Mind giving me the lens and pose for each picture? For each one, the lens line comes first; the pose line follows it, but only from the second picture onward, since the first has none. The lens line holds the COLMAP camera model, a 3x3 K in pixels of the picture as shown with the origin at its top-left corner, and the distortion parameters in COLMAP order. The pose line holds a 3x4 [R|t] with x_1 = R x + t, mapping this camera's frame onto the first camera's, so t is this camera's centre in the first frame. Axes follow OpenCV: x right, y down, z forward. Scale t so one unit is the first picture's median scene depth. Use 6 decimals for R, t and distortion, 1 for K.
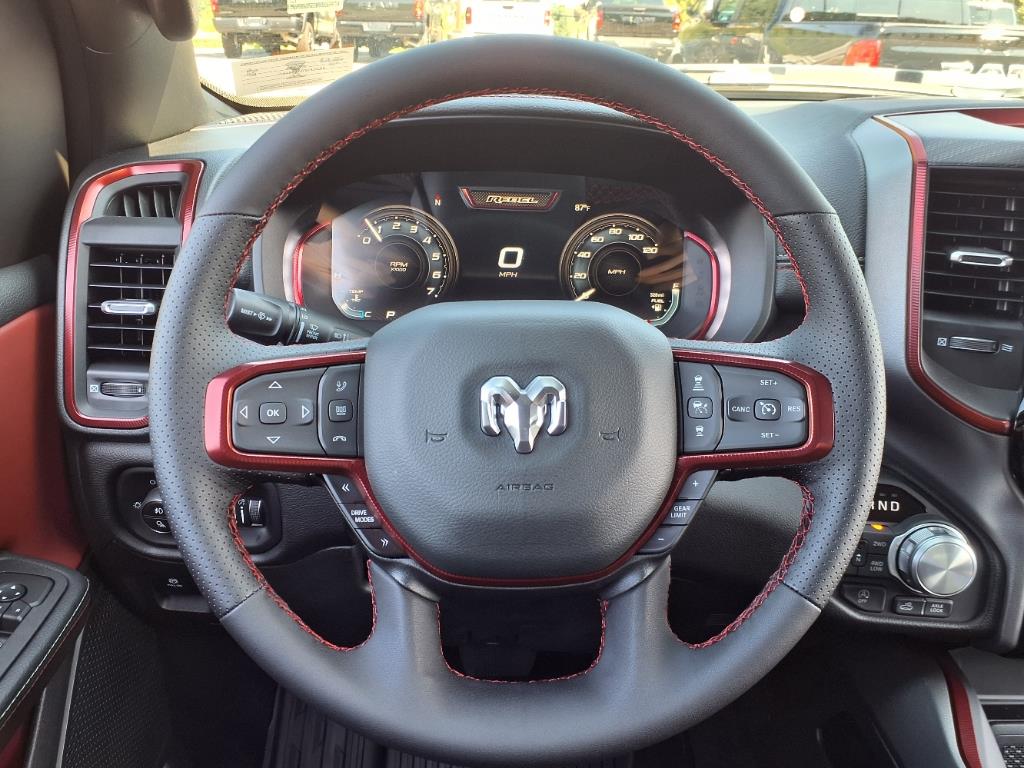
lens RADIAL K [[879.7, 0, 511.1], [0, 879.7, 412.0], [0, 0, 1]] dist [-0.000528, -0.004326]
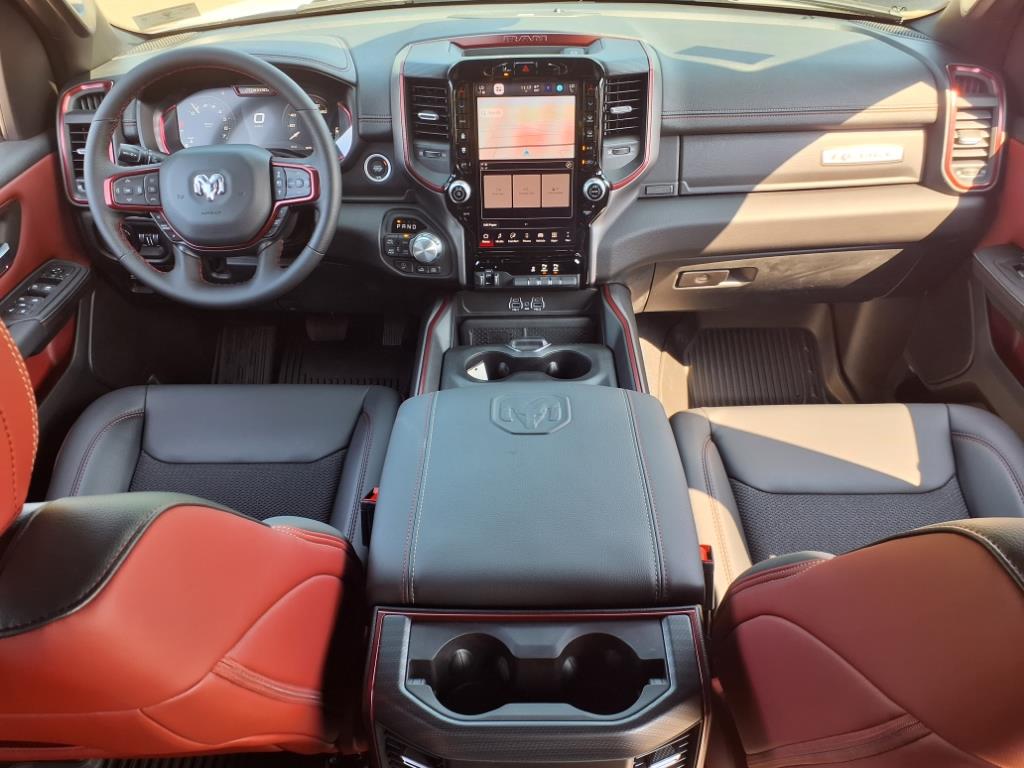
lens RADIAL K [[802.5, 0, 511.2], [0, 802.5, 423.2], [0, 0, 1]] dist [-0.001553, -0.008245]
pose [[0.998297, -0.019119, -0.055110, 0.916487], [0.032062, 0.969094, 0.244601, 0.113368], [0.048730, -0.245951, 0.968057, -1.377850]]
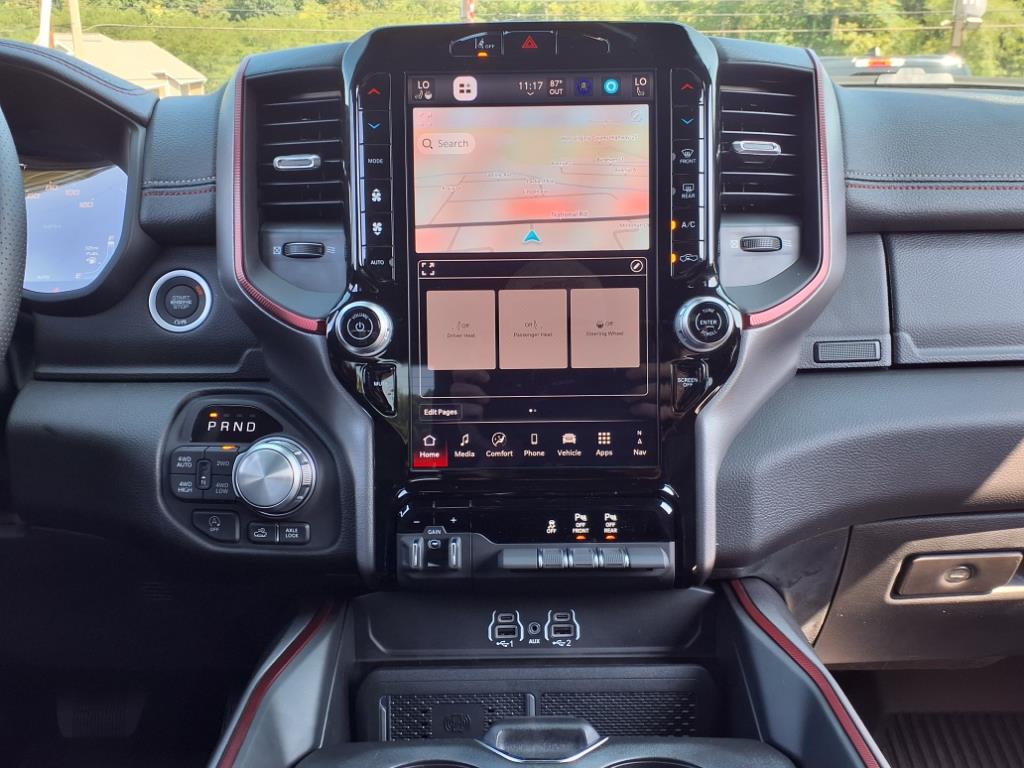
lens RADIAL K [[1007.0, 0, 512.0], [0, 1007.0, 384.0], [0, 0, 1]] dist [0.174857, -0.423141]
pose [[0.998727, -0.037944, -0.033226, 0.857252], [0.030796, 0.980510, -0.194041, 0.321454], [0.039941, 0.192770, 0.980431, -0.079963]]
